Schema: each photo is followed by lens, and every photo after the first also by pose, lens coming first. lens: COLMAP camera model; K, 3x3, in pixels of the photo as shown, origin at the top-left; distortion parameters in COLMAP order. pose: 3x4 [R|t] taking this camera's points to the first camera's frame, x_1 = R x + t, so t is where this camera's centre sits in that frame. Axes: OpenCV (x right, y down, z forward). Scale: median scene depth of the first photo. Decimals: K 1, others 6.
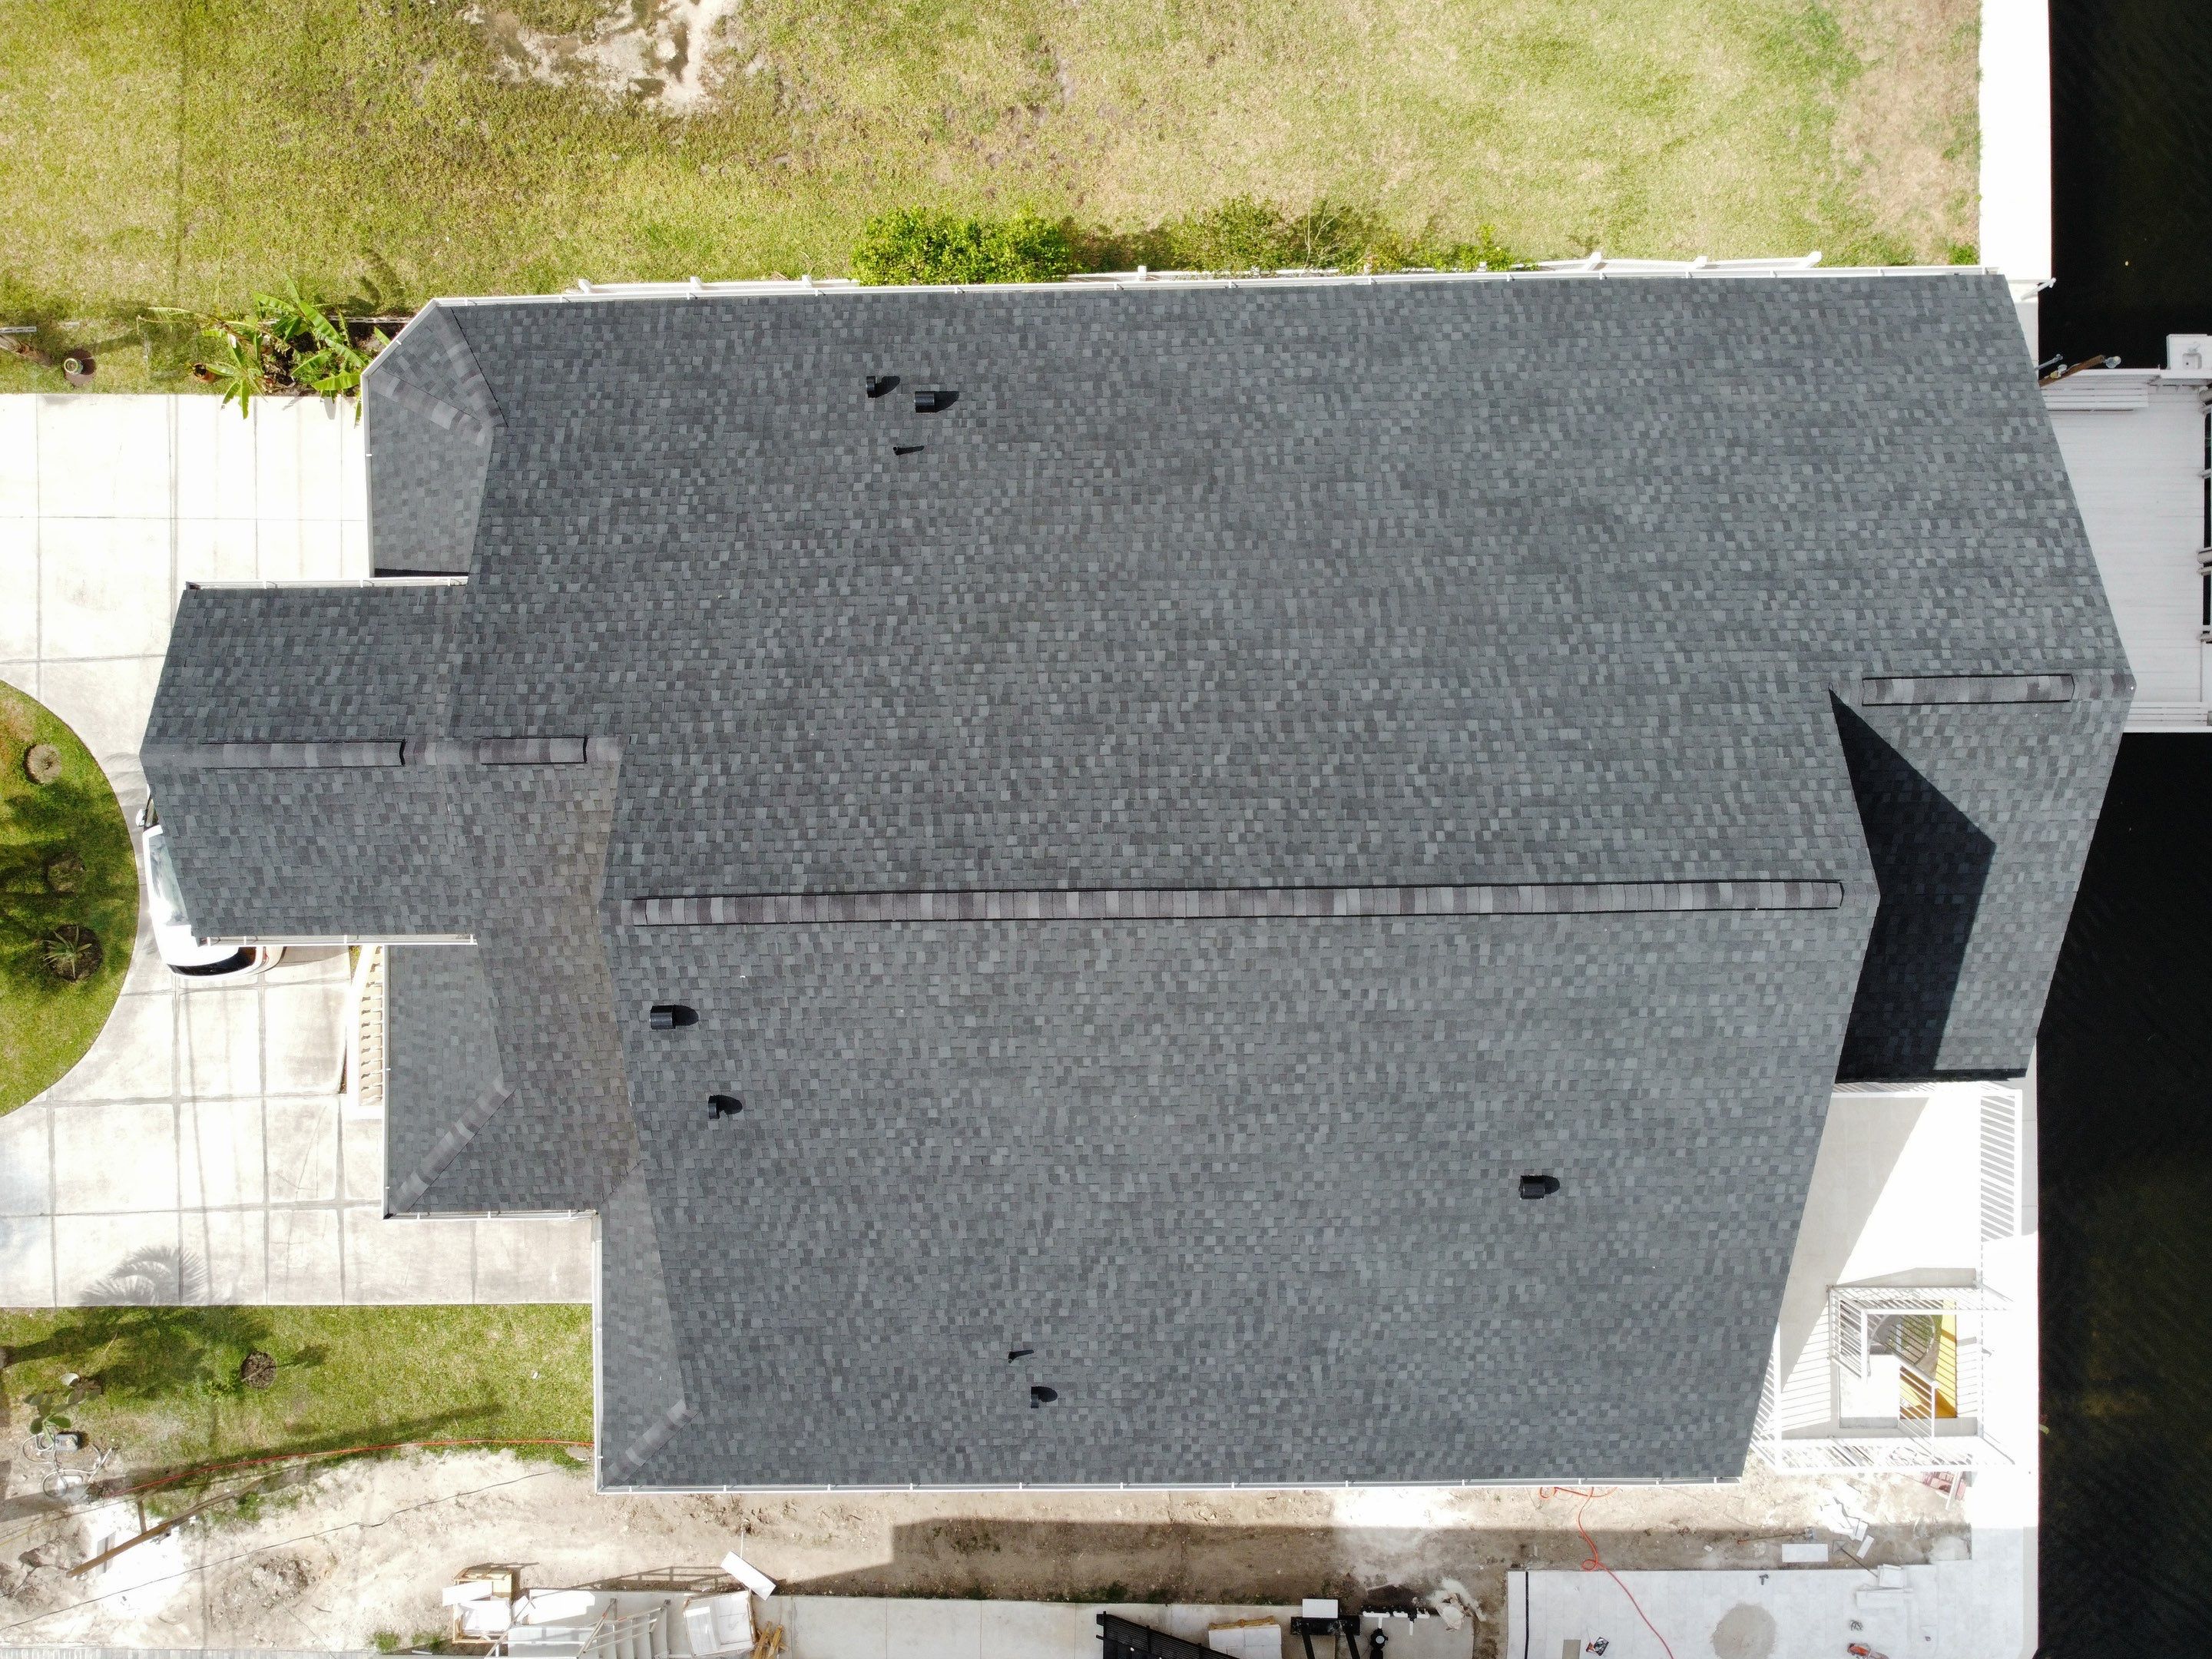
lens RADIAL K [[1657.4, 0, 1079.1], [0, 1657.4, 811.1], [0, 0, 1]] dist [-0.007871, 0.005211]
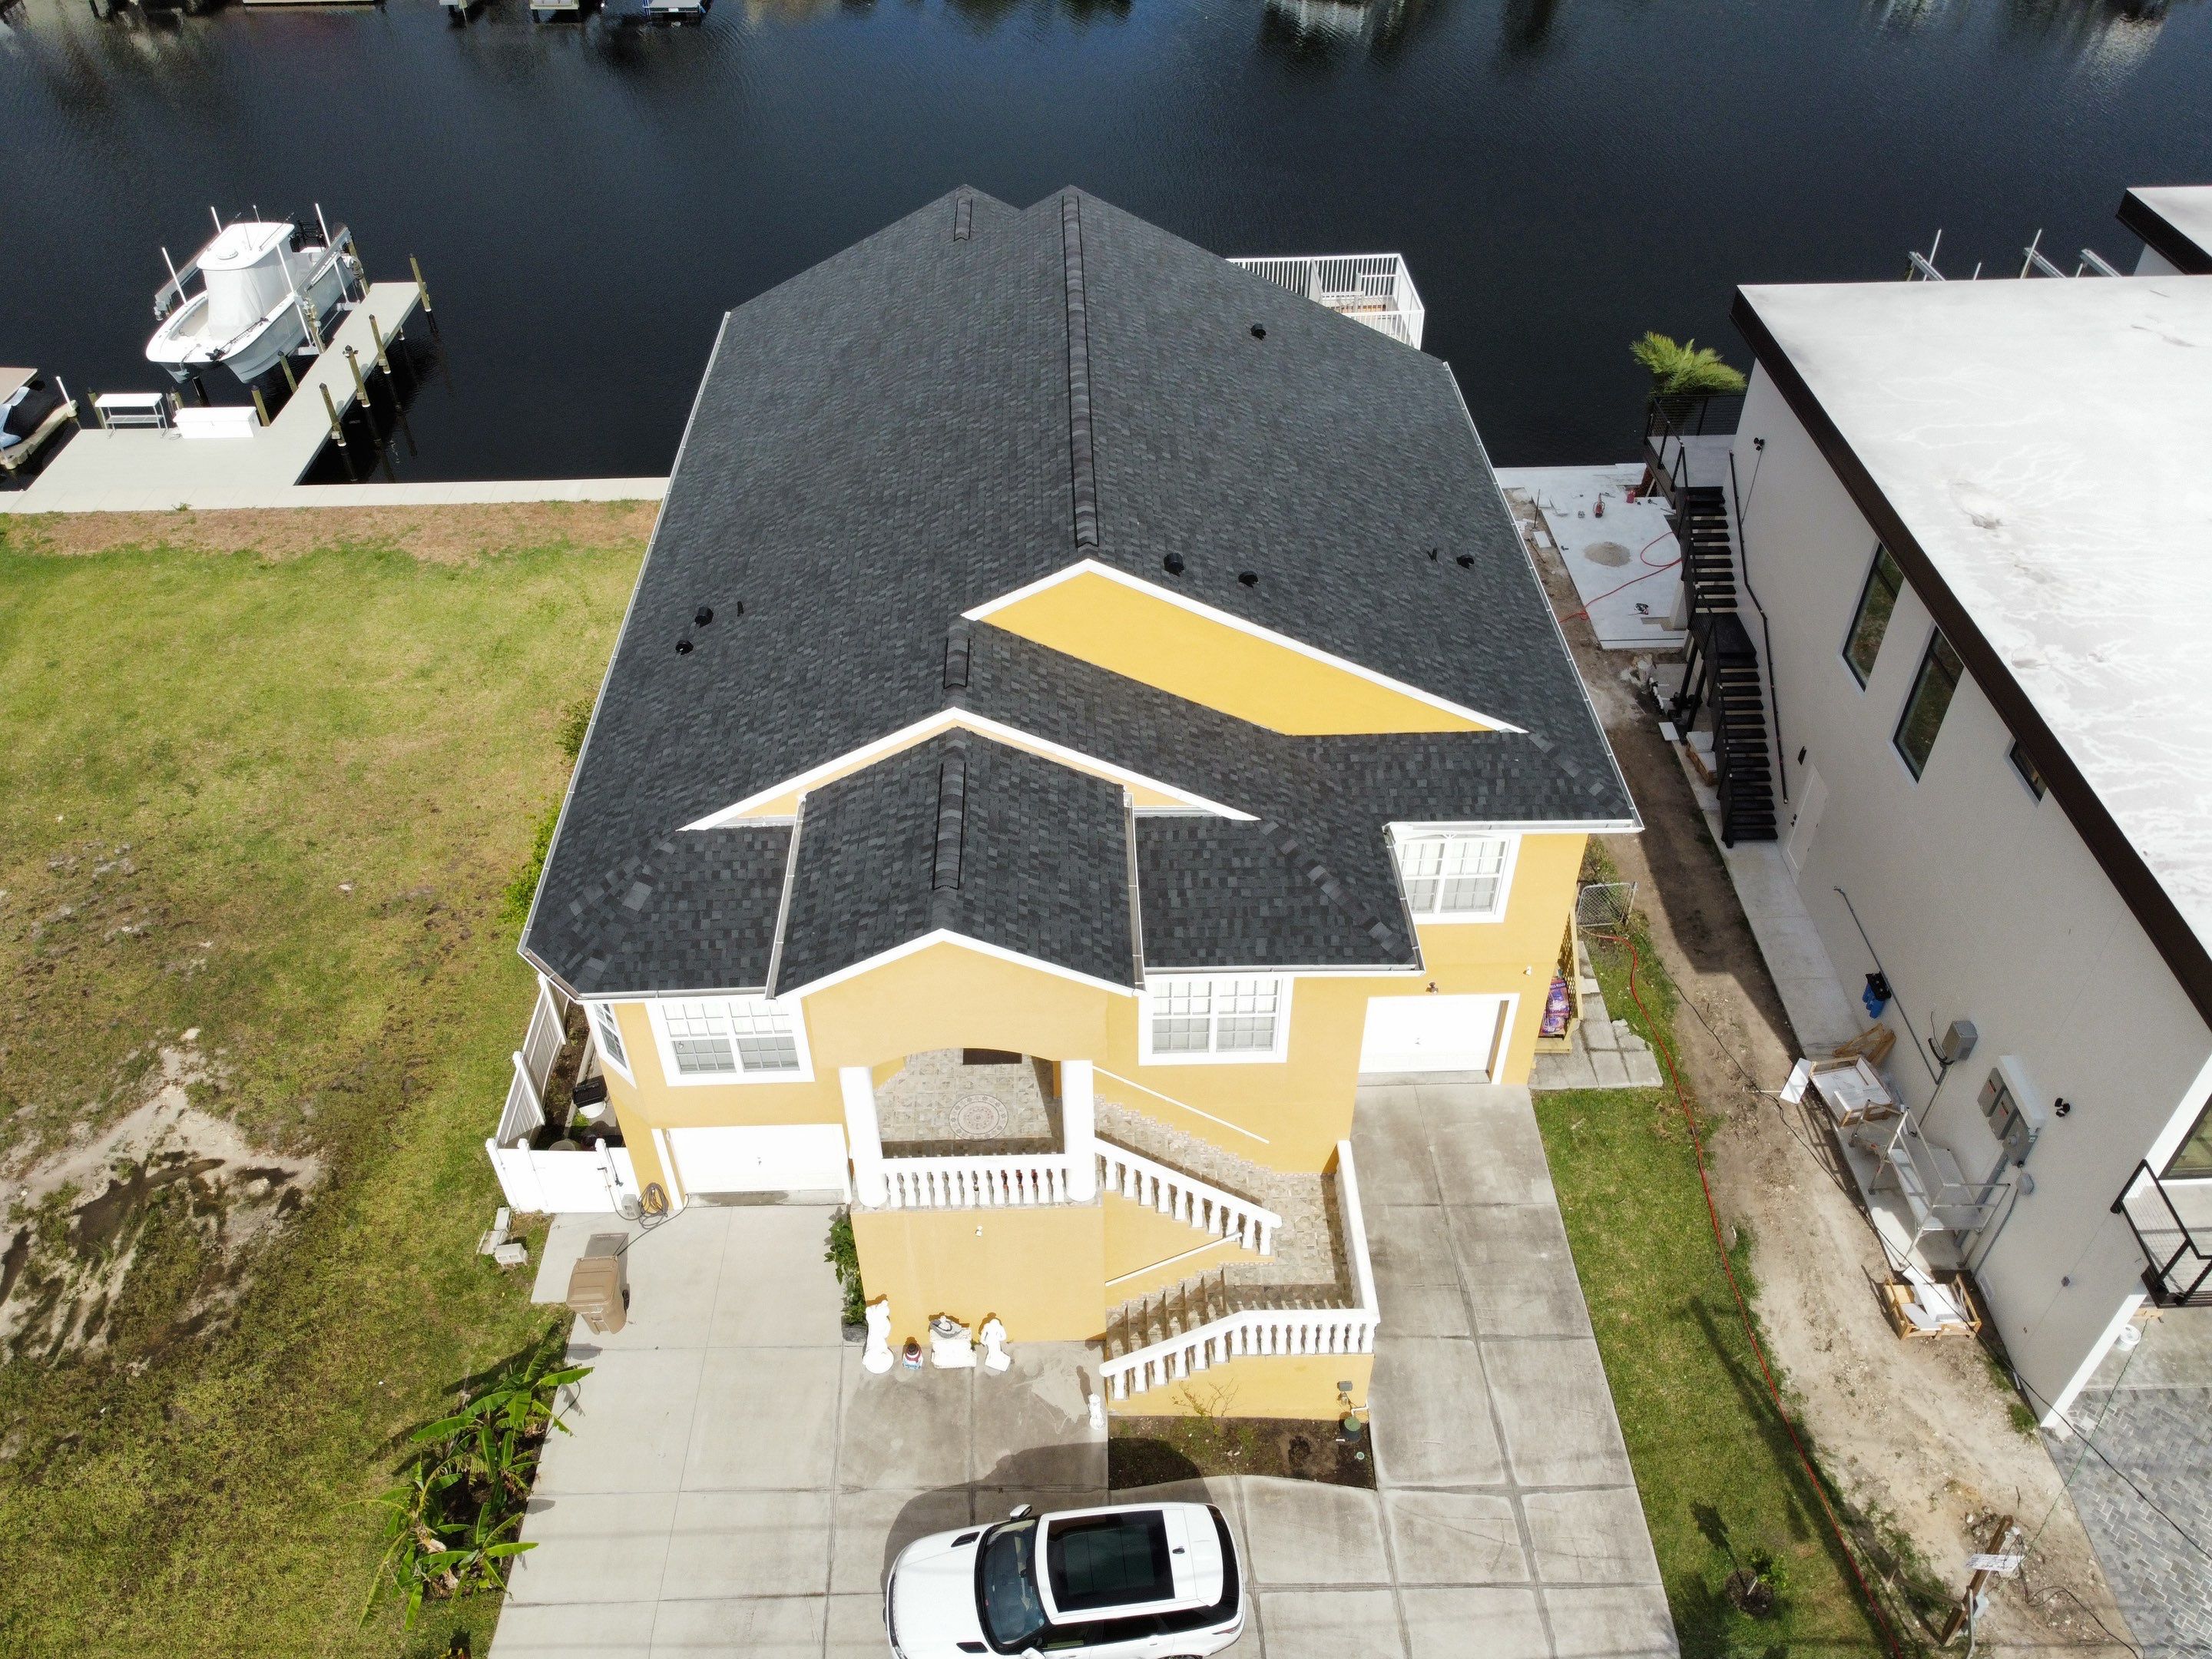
lens RADIAL K [[1662.4, 0, 1086.8], [0, 1662.4, 829.0], [0, 0, 1]] dist [-0.006103, 0.011837]
pose [[-0.008085, -0.646247, 0.763086, -1.161112], [0.999700, -0.022872, -0.008778, 0.056668], [0.023126, 0.762786, 0.646238, 0.291336]]
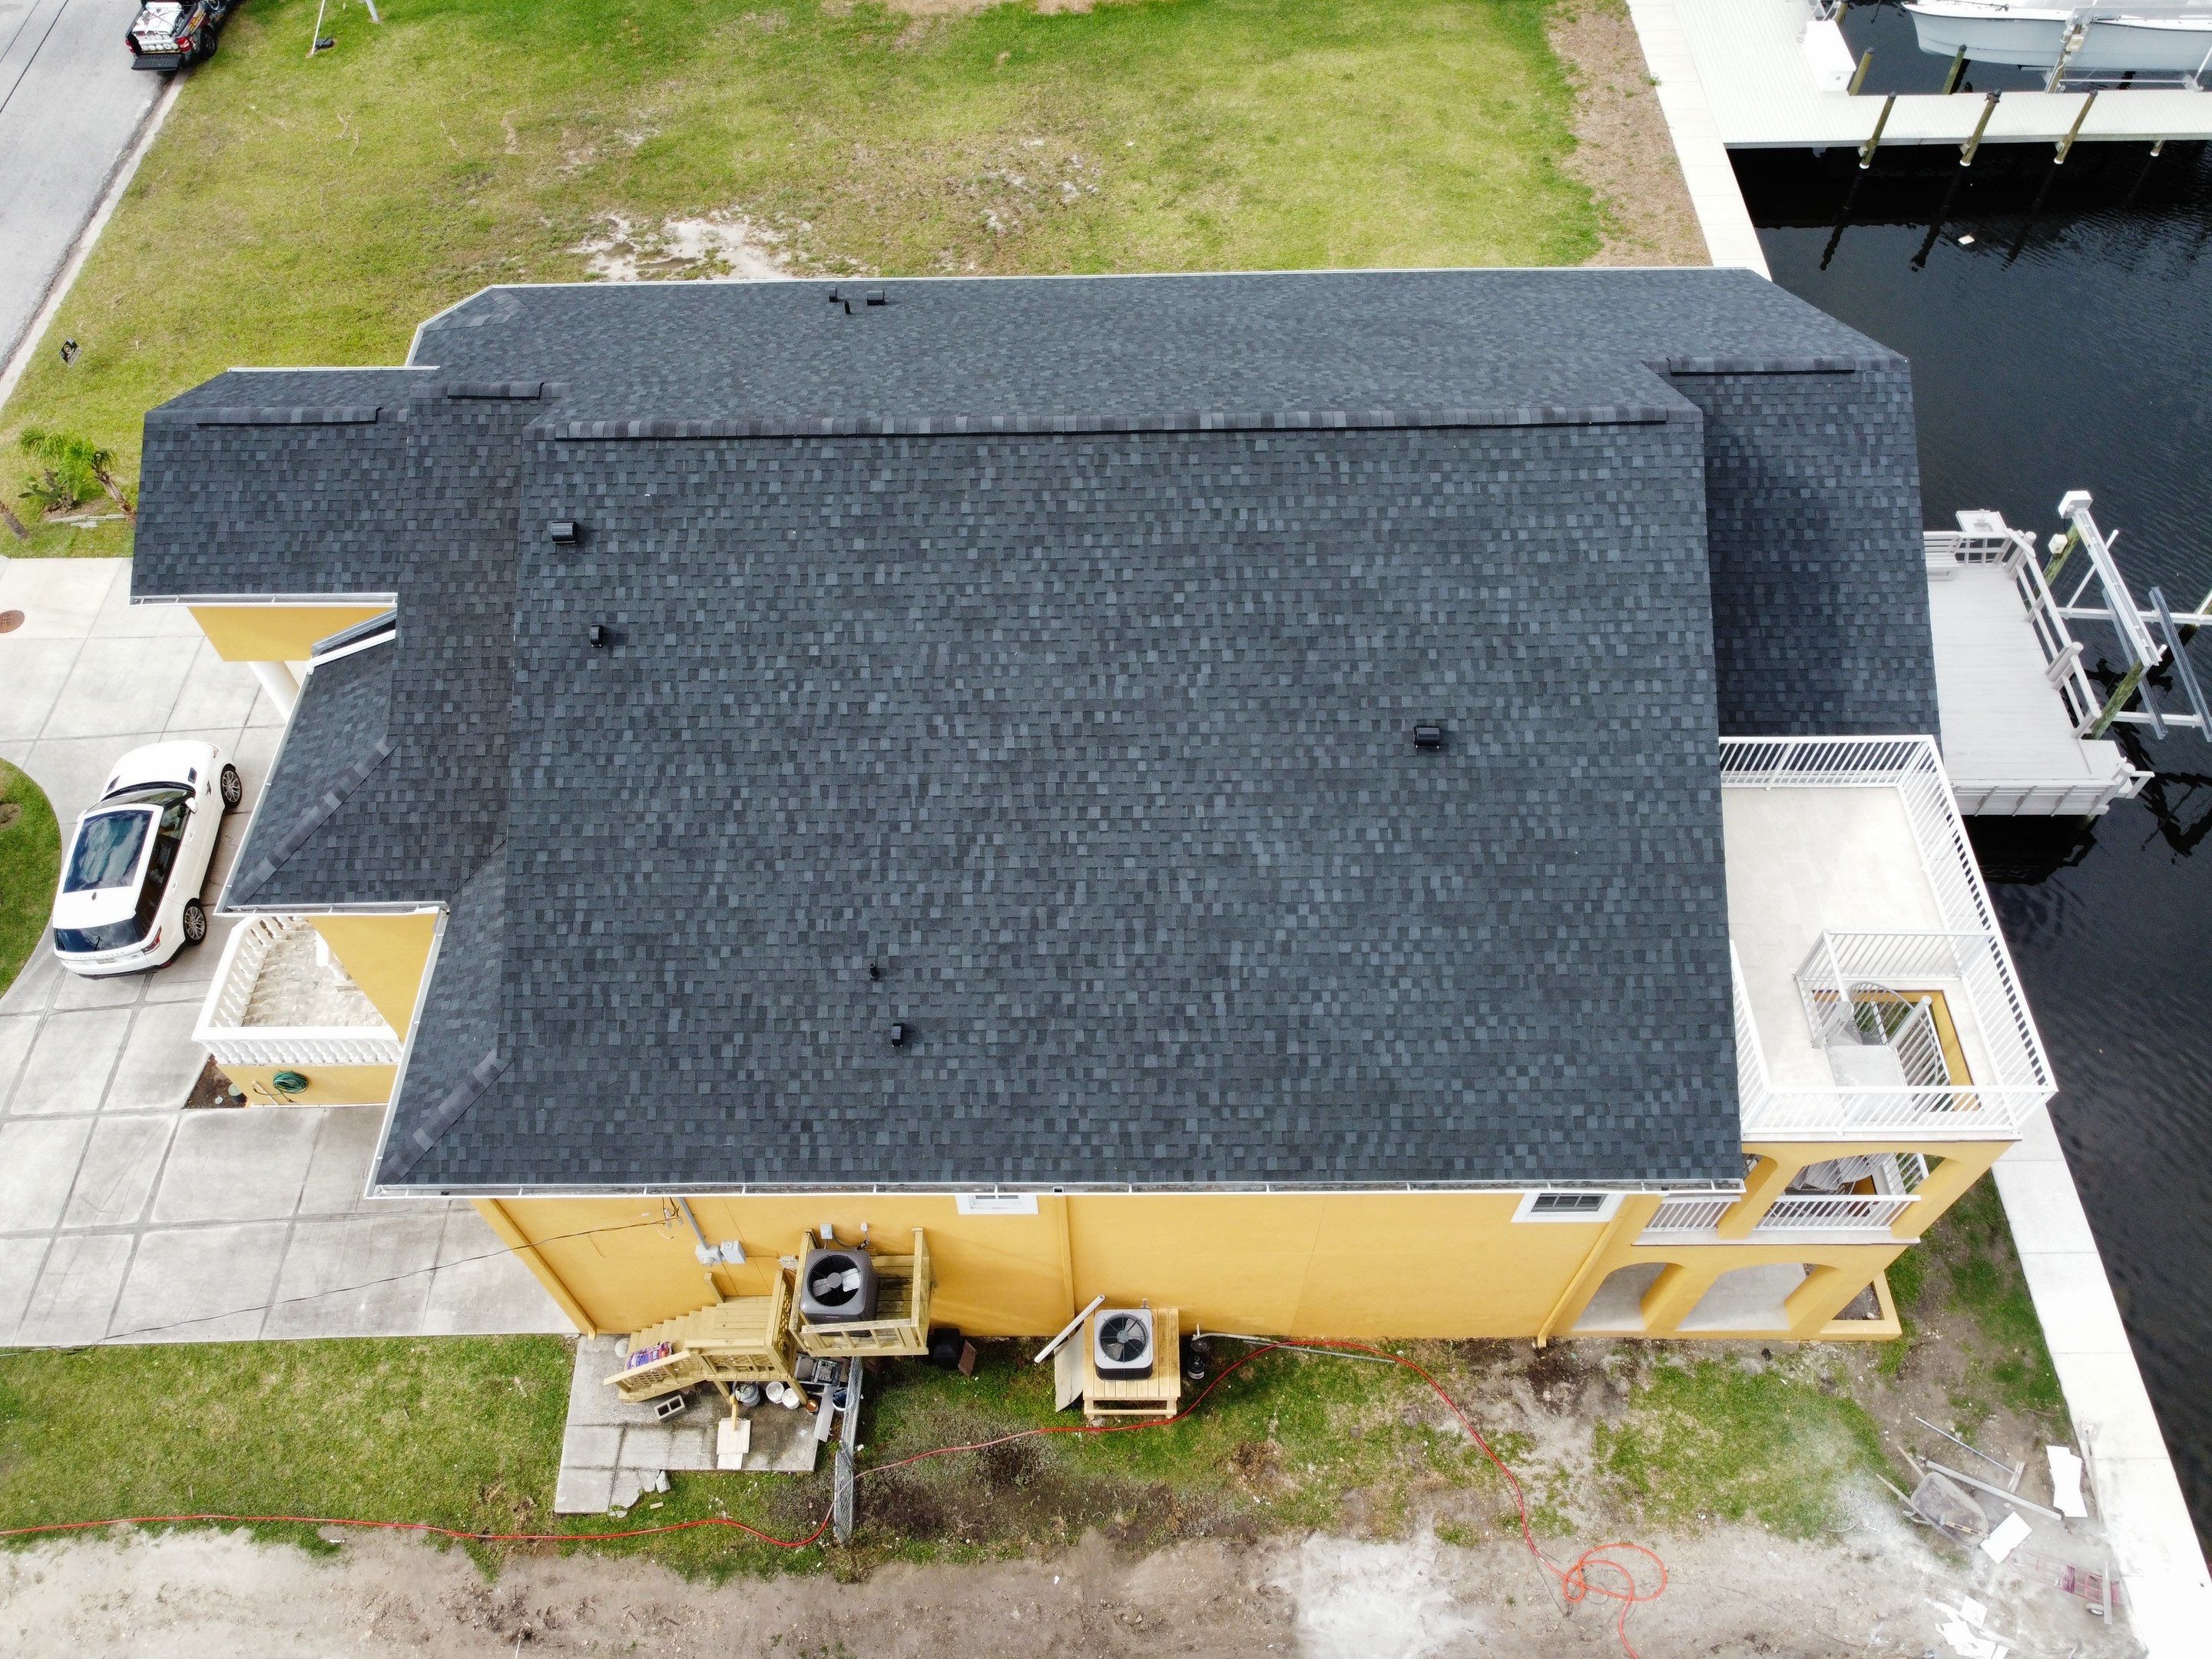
lens RADIAL K [[1654.6, 0, 1076.5], [0, 1654.6, 822.6], [0, 0, 1]] dist [0.003435, -0.003859]
pose [[0.999787, 0.013733, -0.015393, 0.077957], [-0.020099, 0.816479, -0.577025, 0.753242], [0.004644, 0.577211, 0.816582, 0.221649]]
